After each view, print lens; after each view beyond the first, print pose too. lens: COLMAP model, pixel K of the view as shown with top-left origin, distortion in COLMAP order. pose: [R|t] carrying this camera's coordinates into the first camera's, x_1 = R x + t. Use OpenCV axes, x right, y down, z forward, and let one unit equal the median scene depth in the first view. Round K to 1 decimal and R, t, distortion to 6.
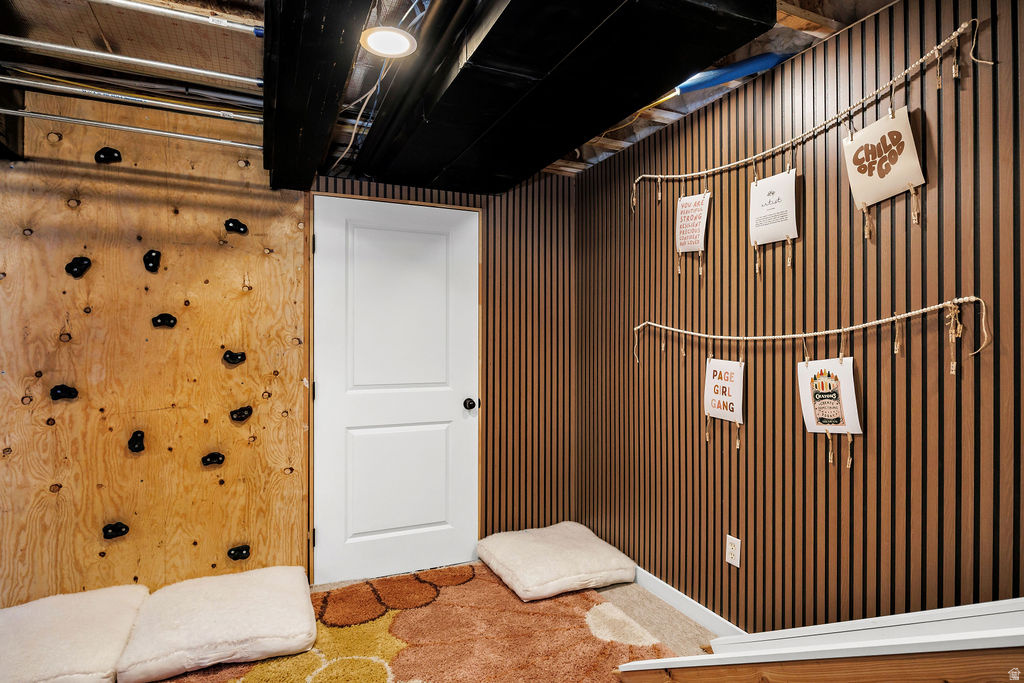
lens RADIAL K [[546.8, 0, 511.7], [0, 546.8, 340.7], [0, 0, 1]] dist [0.000506, -0.001013]
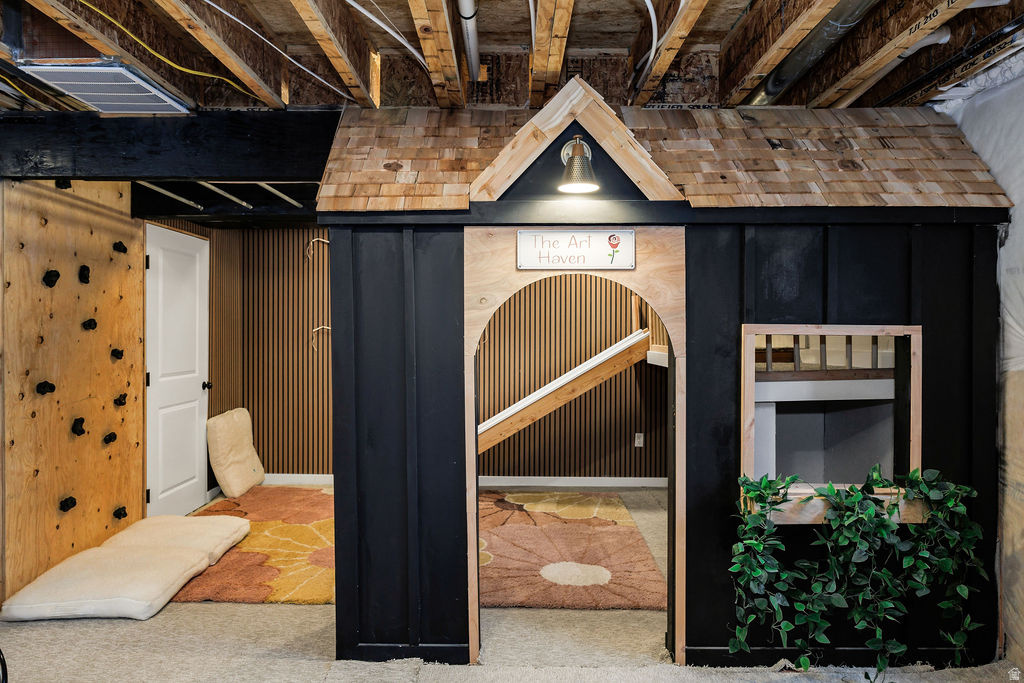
lens RADIAL K [[699.1, 0, 512.3], [0, 699.1, 338.5], [0, 0, 1]] dist [0.011841, 0.008451]
pose [[0.404384, -0.009993, 0.914535, -1.720441], [-0.004118, 0.999910, 0.012747, -0.030568], [-0.914580, -0.008921, 0.404307, -0.478000]]
